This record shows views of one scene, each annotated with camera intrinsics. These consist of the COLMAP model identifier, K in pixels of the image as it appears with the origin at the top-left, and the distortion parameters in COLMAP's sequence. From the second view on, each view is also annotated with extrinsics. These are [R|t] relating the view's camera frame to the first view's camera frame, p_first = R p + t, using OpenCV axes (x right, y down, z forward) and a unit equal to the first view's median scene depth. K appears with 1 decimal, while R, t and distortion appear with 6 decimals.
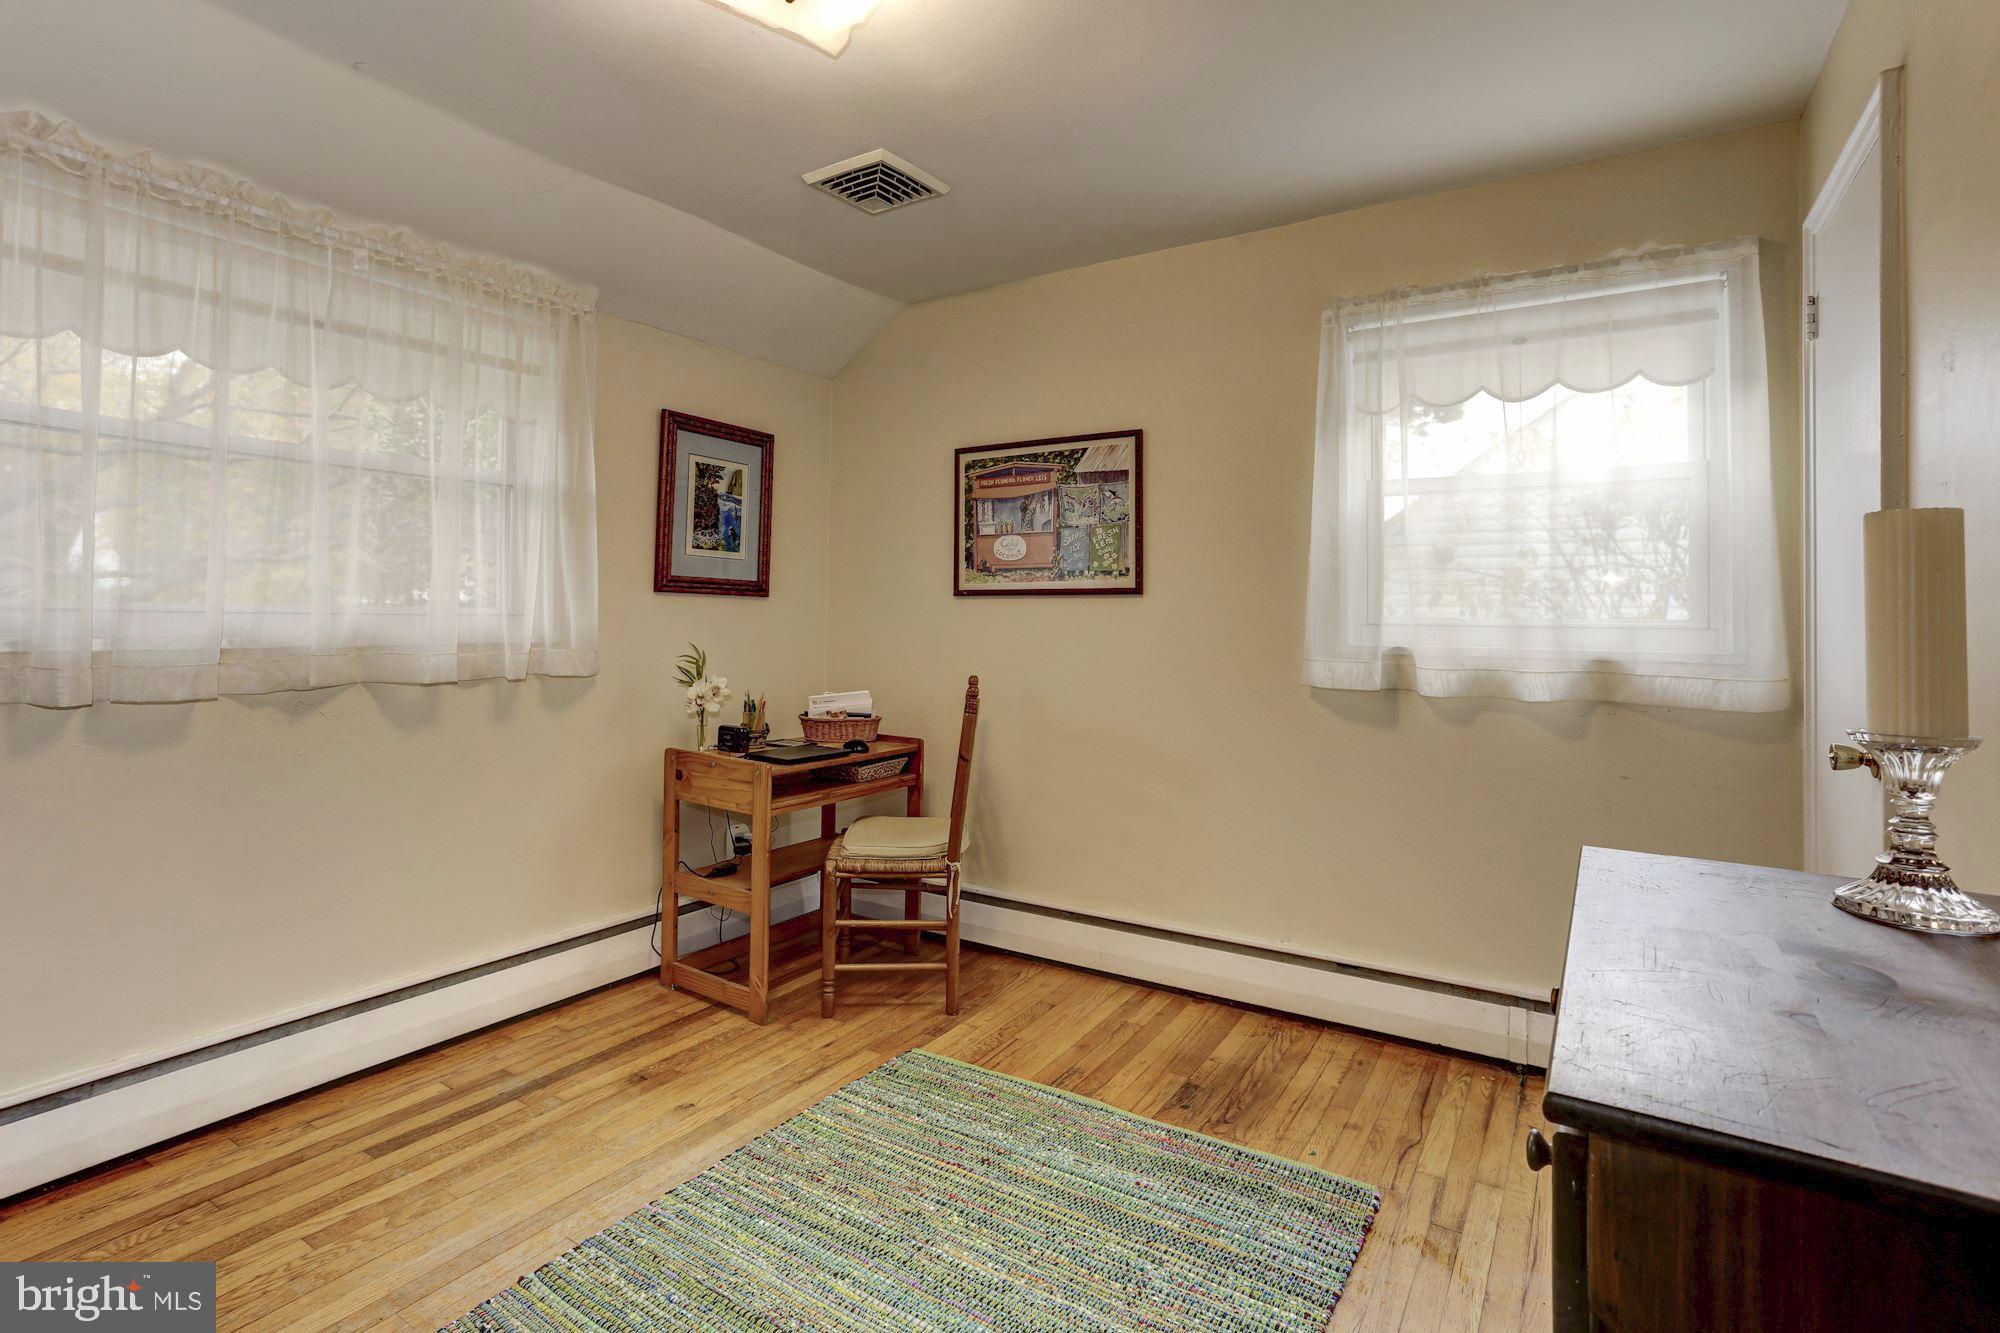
lens RADIAL K [[960.2, 0, 975.6], [0, 960.2, 597.7], [0, 0, 1]] dist [-0.038860, 0.019752]
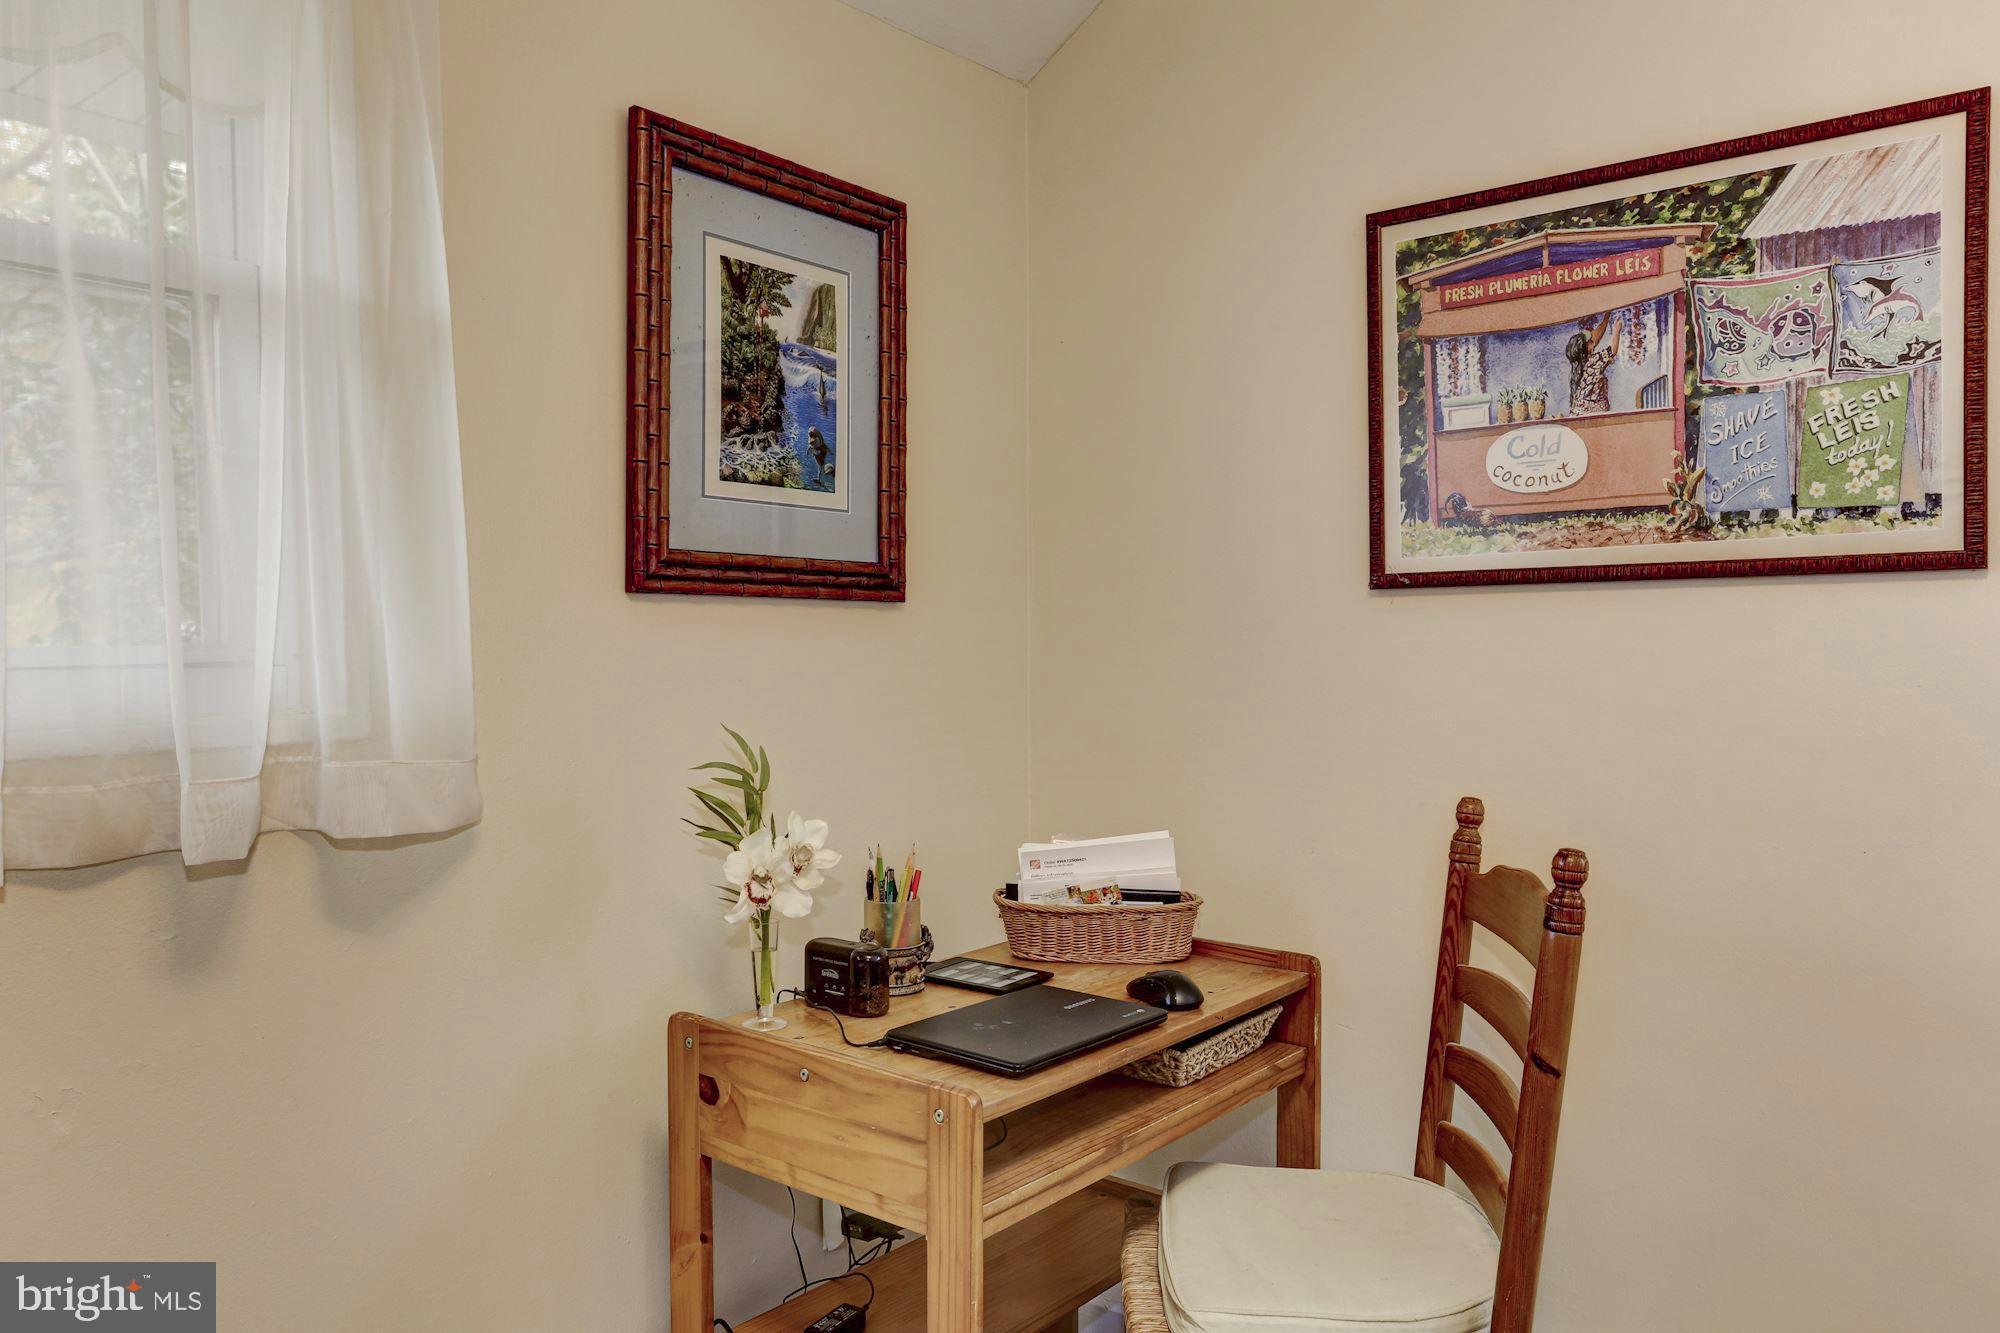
lens RADIAL K [[1419.2, 0, 1010.4], [0, 1419.2, 673.9], [0, 0, 1]] dist [0.009313, 0.009845]
pose [[0.997249, -0.018095, -0.071888, -0.136628], [0.021489, 0.998676, 0.046729, 0.002712], [0.070947, -0.048146, 0.996317, 0.423434]]
